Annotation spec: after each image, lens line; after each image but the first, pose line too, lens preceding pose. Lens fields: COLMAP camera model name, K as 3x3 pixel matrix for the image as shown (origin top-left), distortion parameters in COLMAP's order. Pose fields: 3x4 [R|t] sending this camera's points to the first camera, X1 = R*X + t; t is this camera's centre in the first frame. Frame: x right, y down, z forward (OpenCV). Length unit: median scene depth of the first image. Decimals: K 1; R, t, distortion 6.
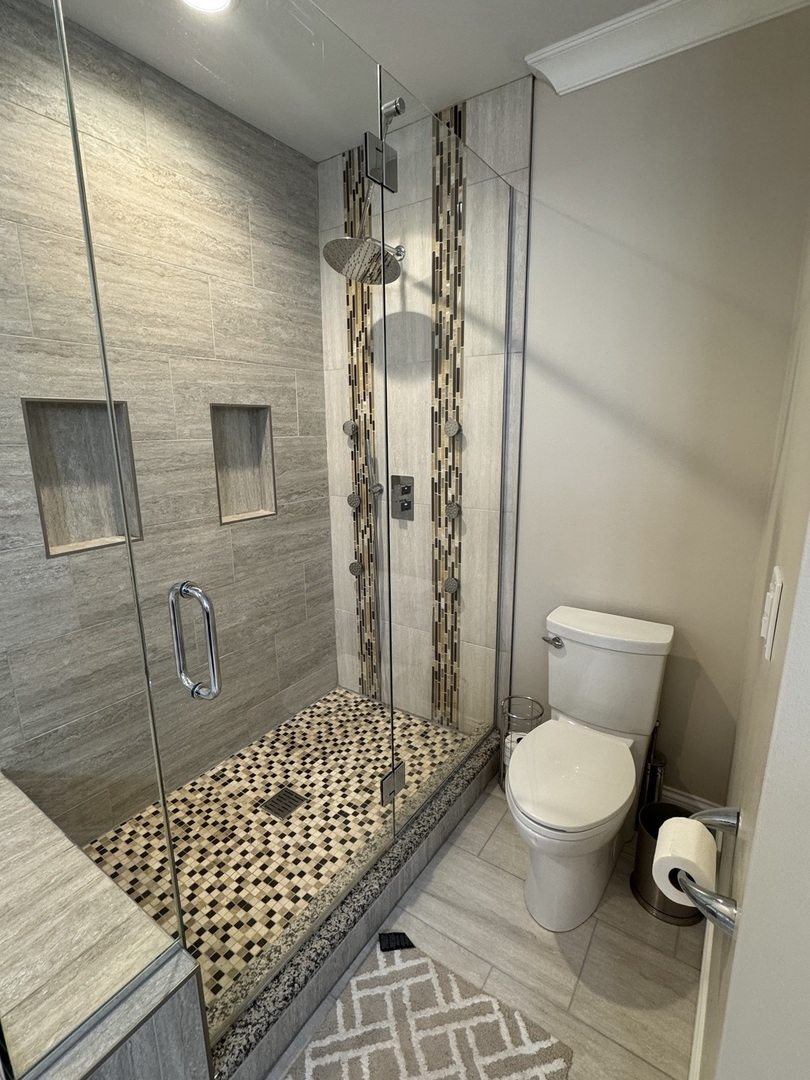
lens RADIAL K [[502.1, 0, 406.1], [0, 502.1, 539.6], [0, 0, 1]] dist [-0.009679, 0.000019]
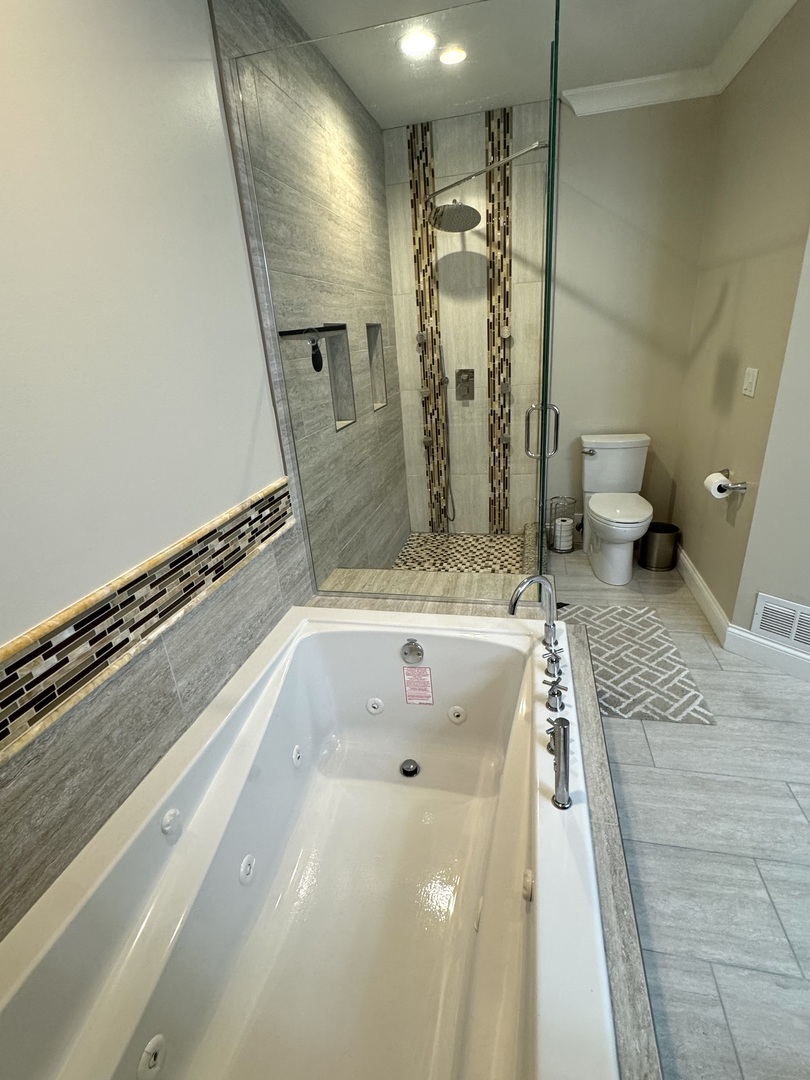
lens RADIAL K [[502.1, 0, 404.9], [0, 502.1, 542.1], [0, 0, 1]] dist [-0.009679, 0.000019]
pose [[0.931067, -0.190197, 0.311351, -0.757282], [0.139245, 0.974018, 0.178604, 0.083472], [-0.337232, -0.122938, 0.933360, -0.395758]]
